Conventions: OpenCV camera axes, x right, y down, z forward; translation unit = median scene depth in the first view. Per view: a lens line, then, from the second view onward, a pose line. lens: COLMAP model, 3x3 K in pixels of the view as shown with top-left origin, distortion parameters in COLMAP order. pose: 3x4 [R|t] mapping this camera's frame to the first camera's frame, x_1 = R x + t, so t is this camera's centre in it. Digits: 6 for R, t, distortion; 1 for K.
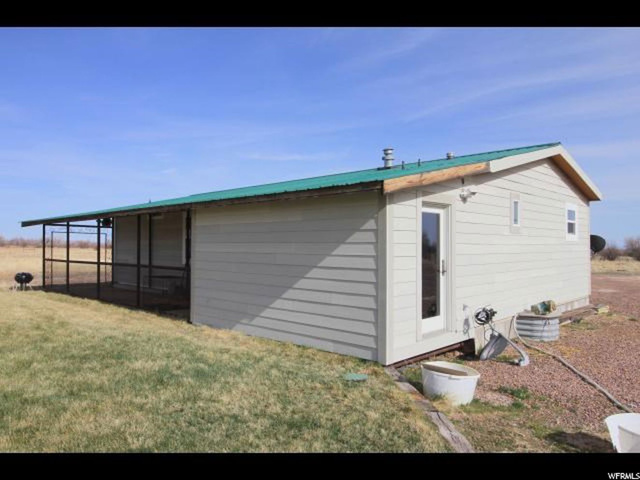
lens RADIAL K [[464.1, 0, 320.0], [0, 464.1, 240.0], [0, 0, 1]] dist [0.003002, 0.000027]
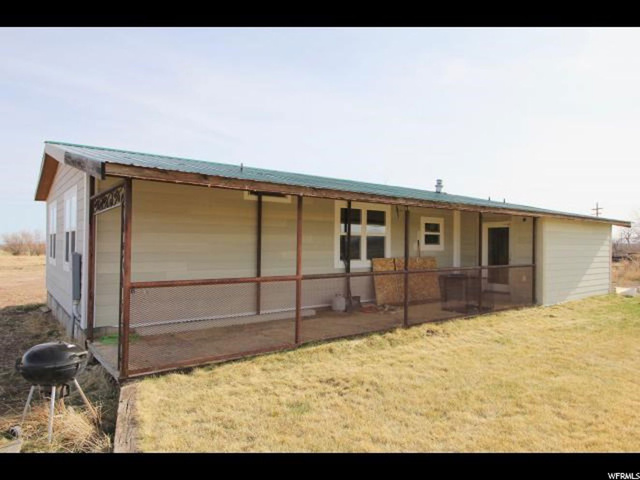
lens RADIAL K [[404.6, 0, 320.0], [0, 404.6, 240.0], [0, 0, 1]] dist [0.001685, 0.000441]
pose [[0.167713, 0.009799, 0.985787, -0.945700], [-0.018425, 0.999807, -0.006804, 0.009587], [-0.985664, -0.017023, 0.167861, 0.909357]]
